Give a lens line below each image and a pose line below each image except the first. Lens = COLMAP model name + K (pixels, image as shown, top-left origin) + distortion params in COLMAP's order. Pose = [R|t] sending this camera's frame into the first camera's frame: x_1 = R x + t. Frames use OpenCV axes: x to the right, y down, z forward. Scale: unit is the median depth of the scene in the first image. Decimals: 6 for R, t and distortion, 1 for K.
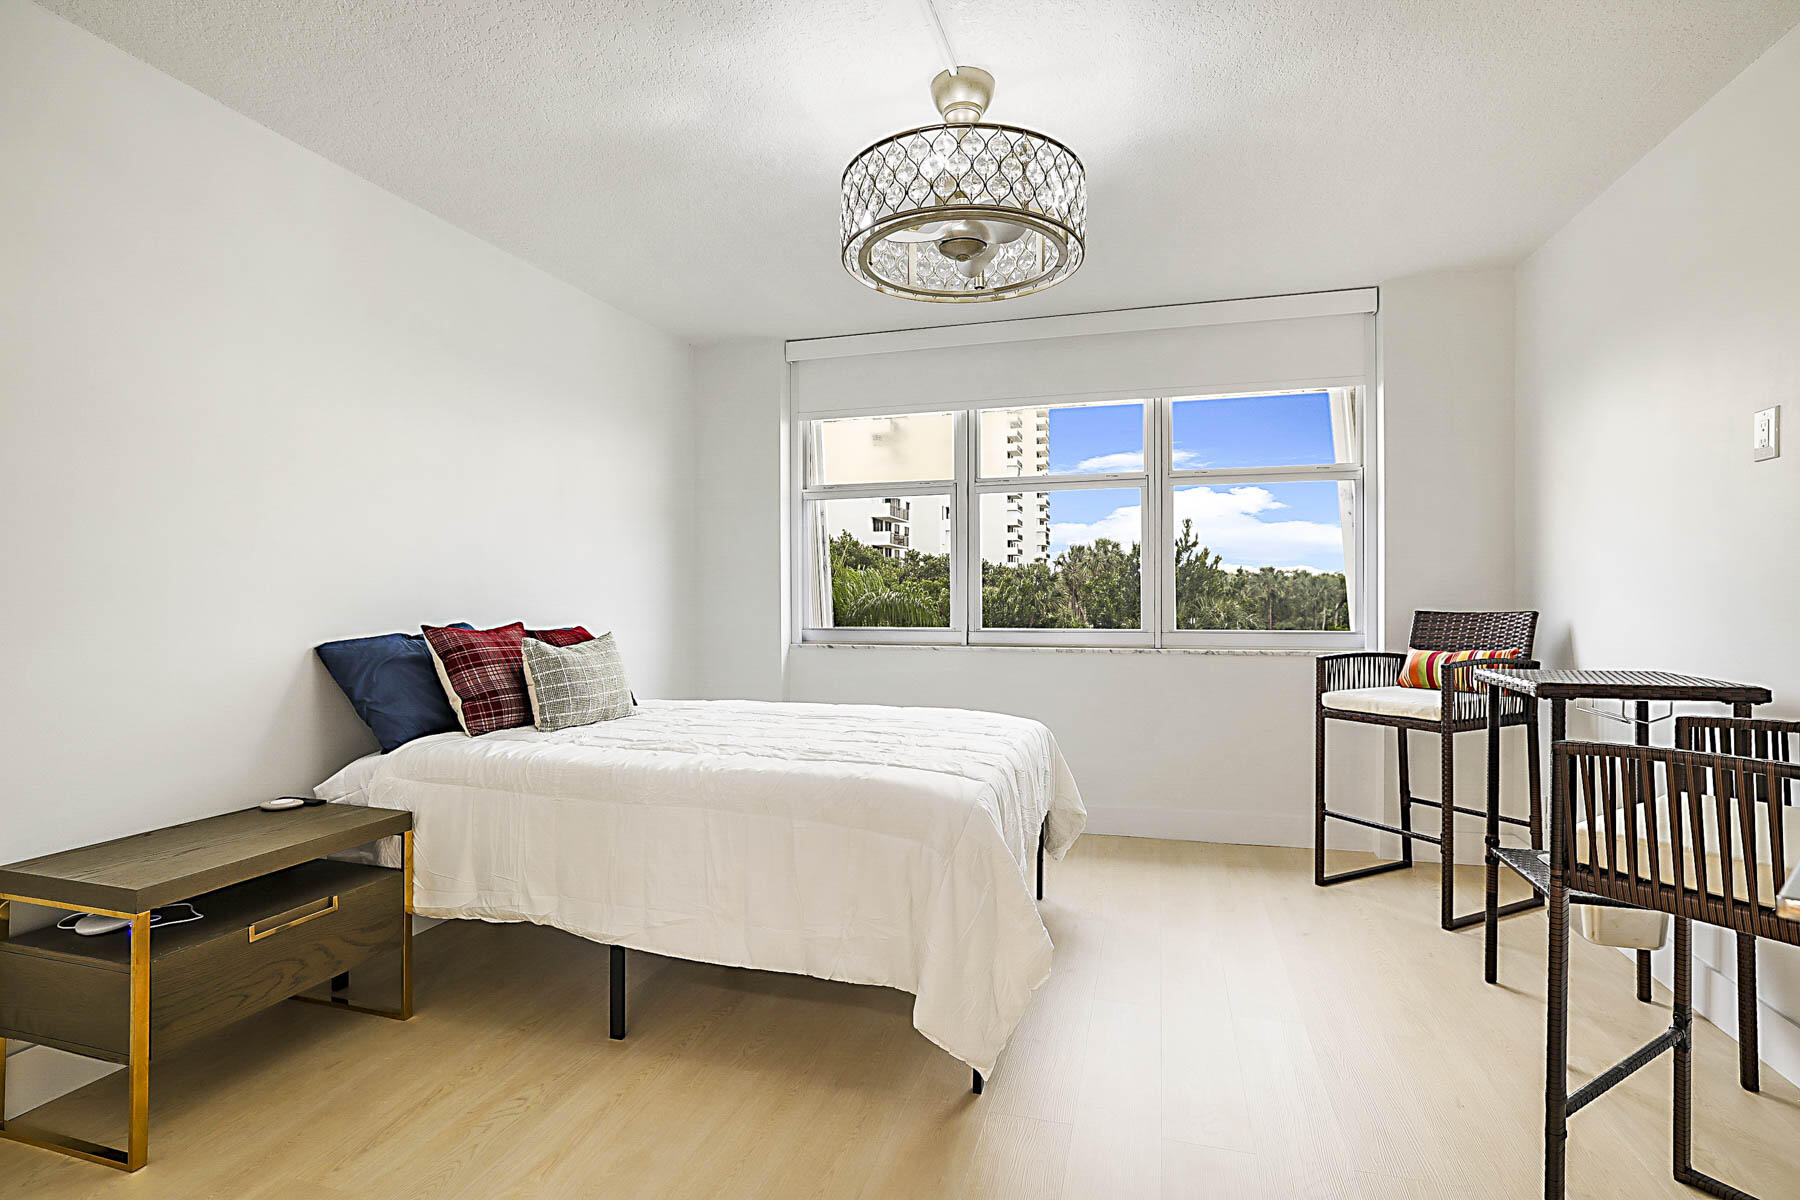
lens RADIAL K [[866.6, 0, 889.3], [0, 866.6, 605.2], [0, 0, 1]] dist [-0.013877, 0.002001]
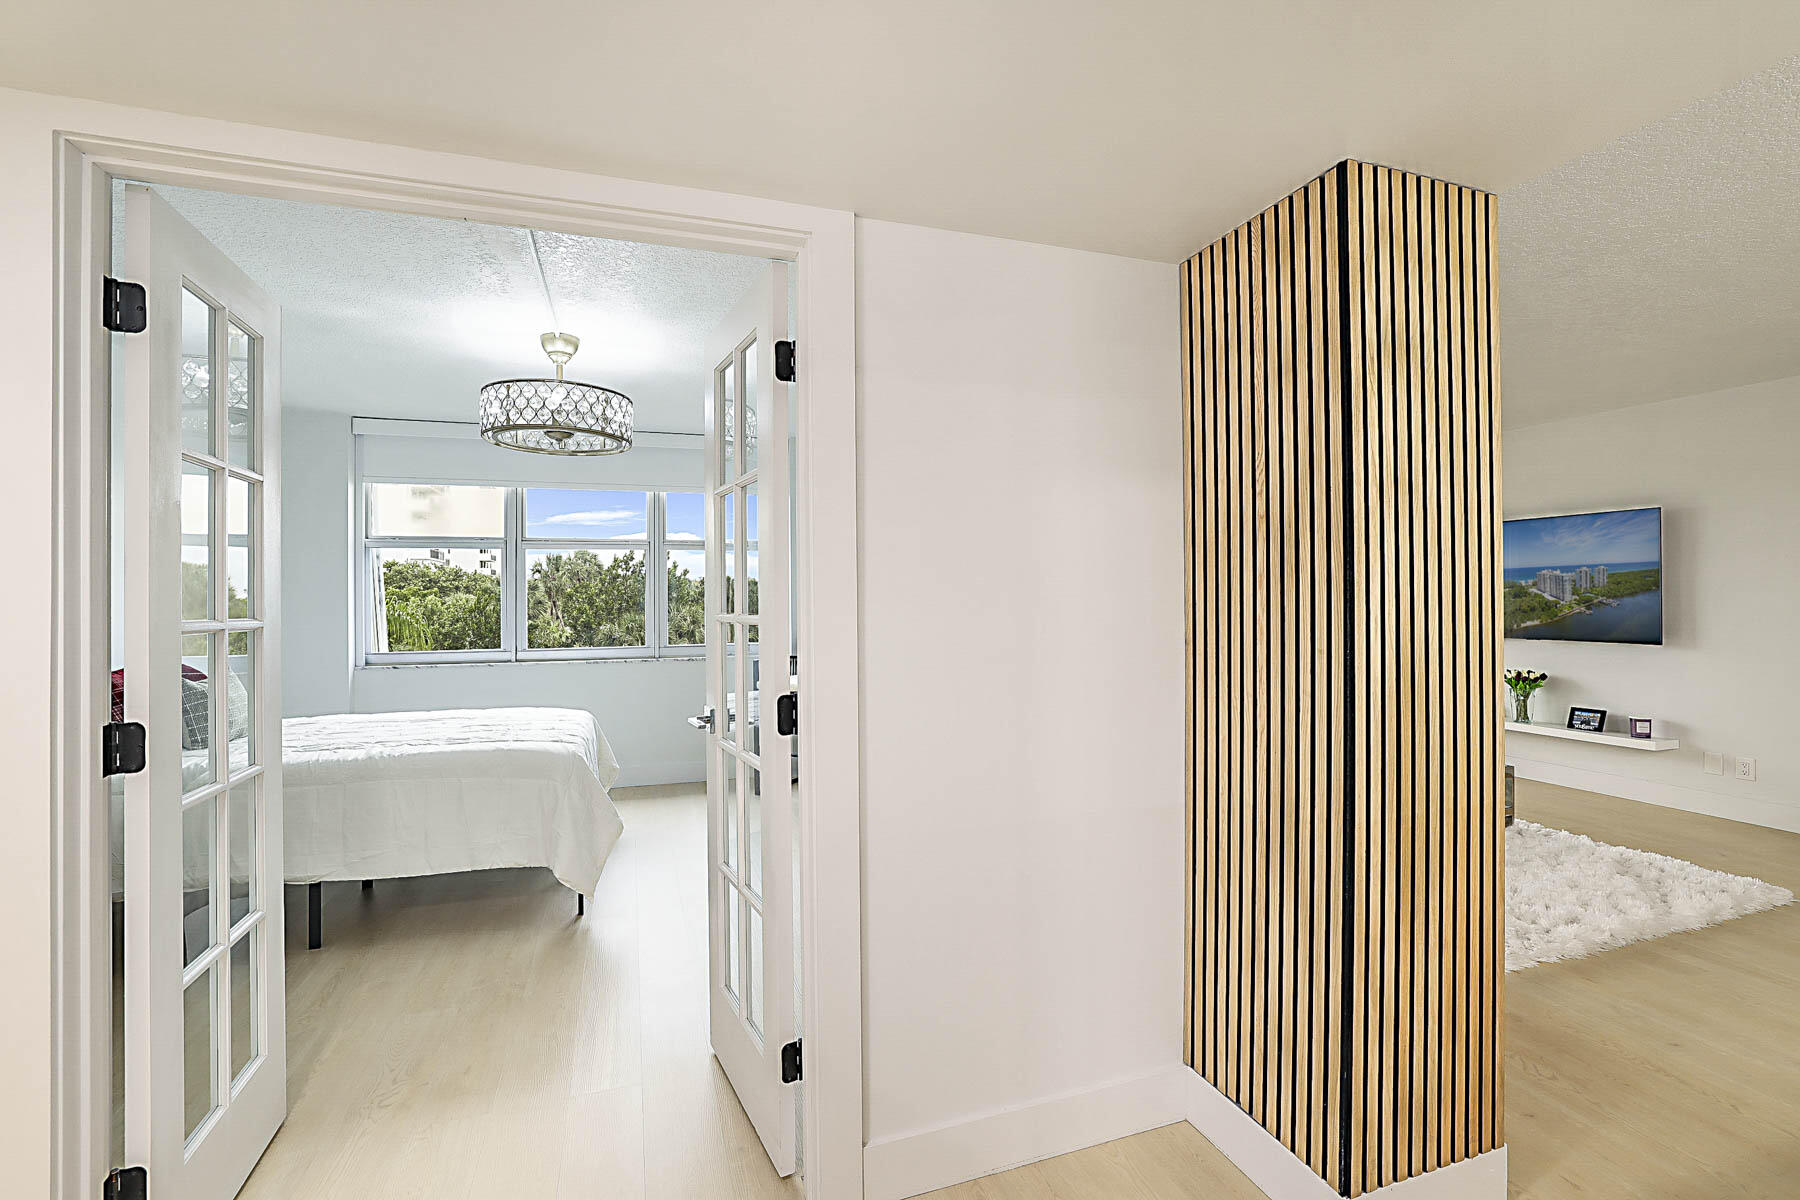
lens RADIAL K [[777.4, 0, 901.1], [0, 777.4, 597.4], [0, 0, 1]] dist [-0.021431, 0.001780]
pose [[0.804924, -0.000250, 0.593378, -0.129950], [0.009700, 0.999872, -0.012736, -0.029960], [-0.593299, 0.016007, 0.804823, -0.290875]]
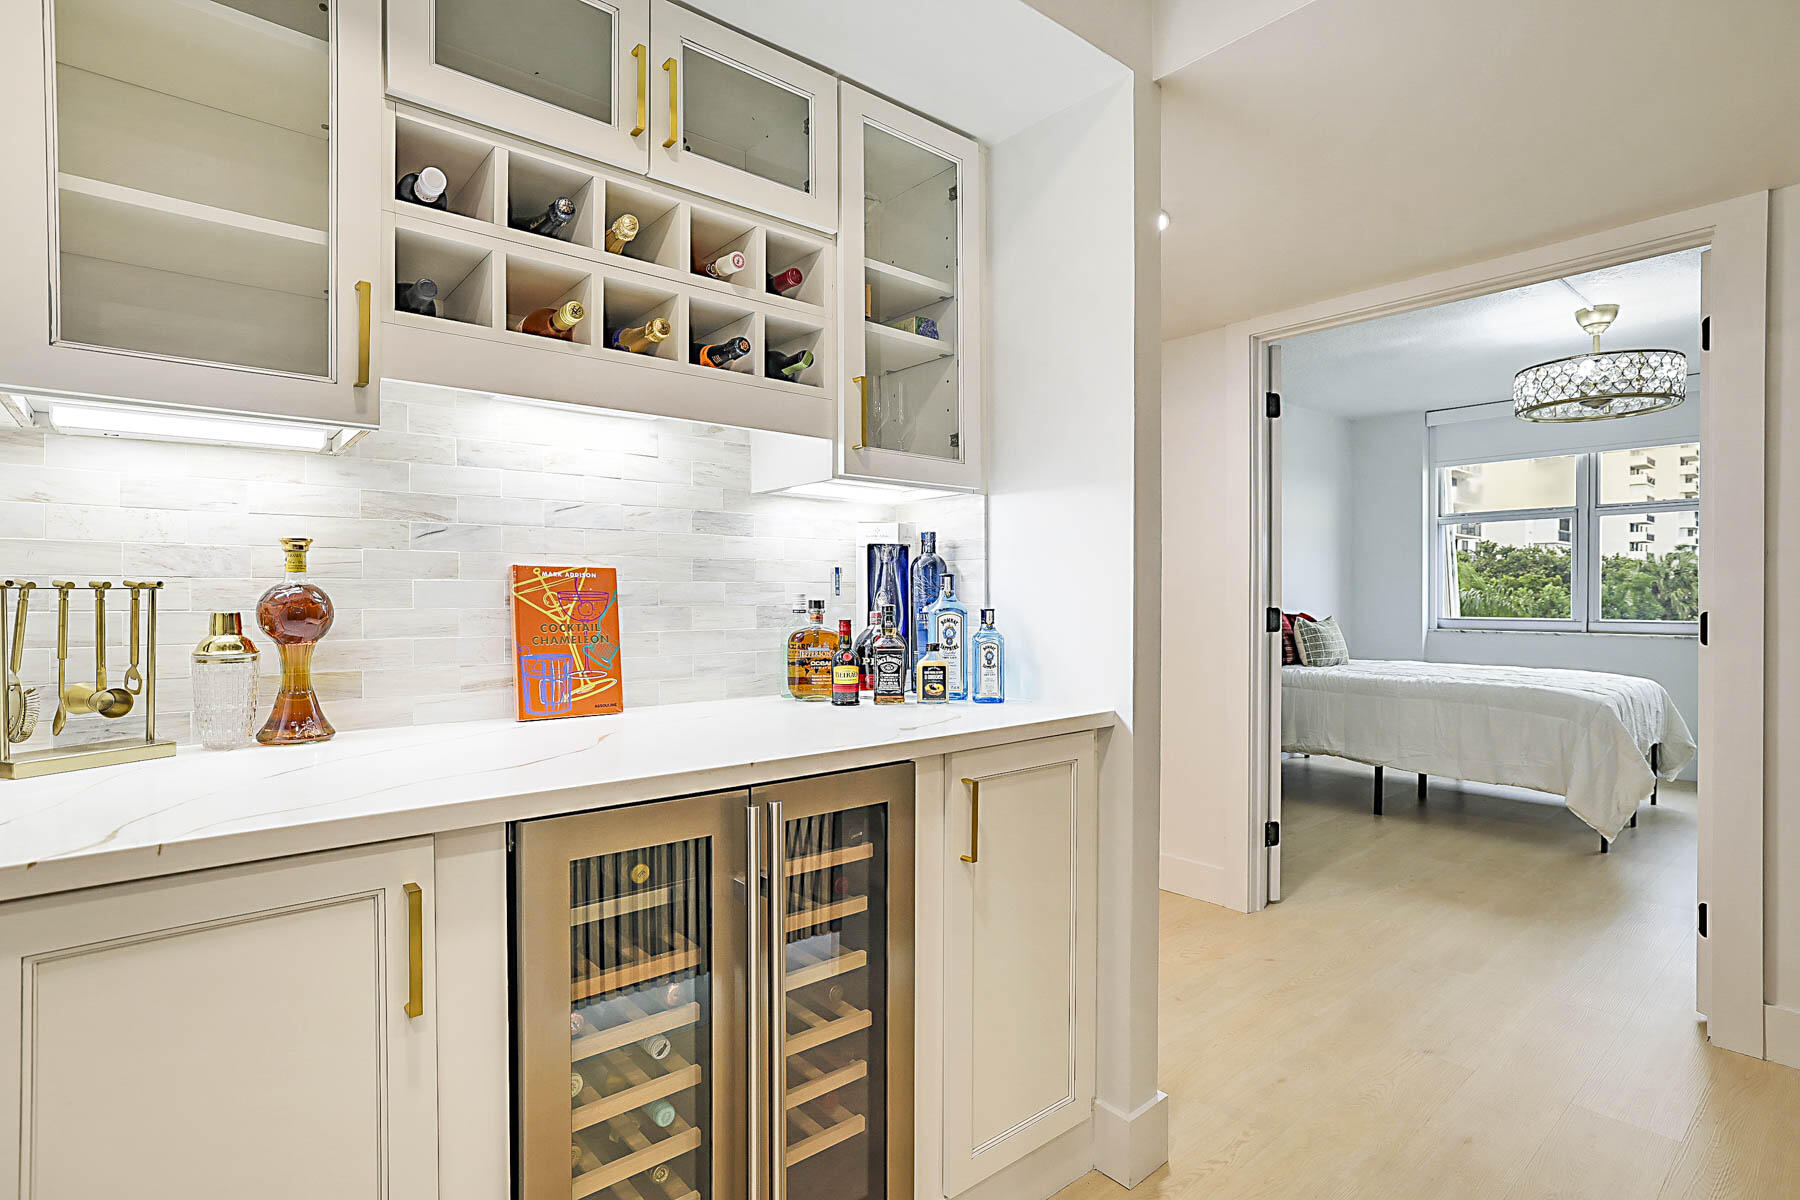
lens RADIAL K [[886.3, 0, 913.7], [0, 886.3, 602.5], [0, 0, 1]] dist [-0.001077, 0.001858]
pose [[0.856035, 0.006917, -0.516872, -0.080851], [-0.007686, 0.999970, 0.000653, 0.006557], [0.516861, 0.003414, 0.856062, -0.608641]]
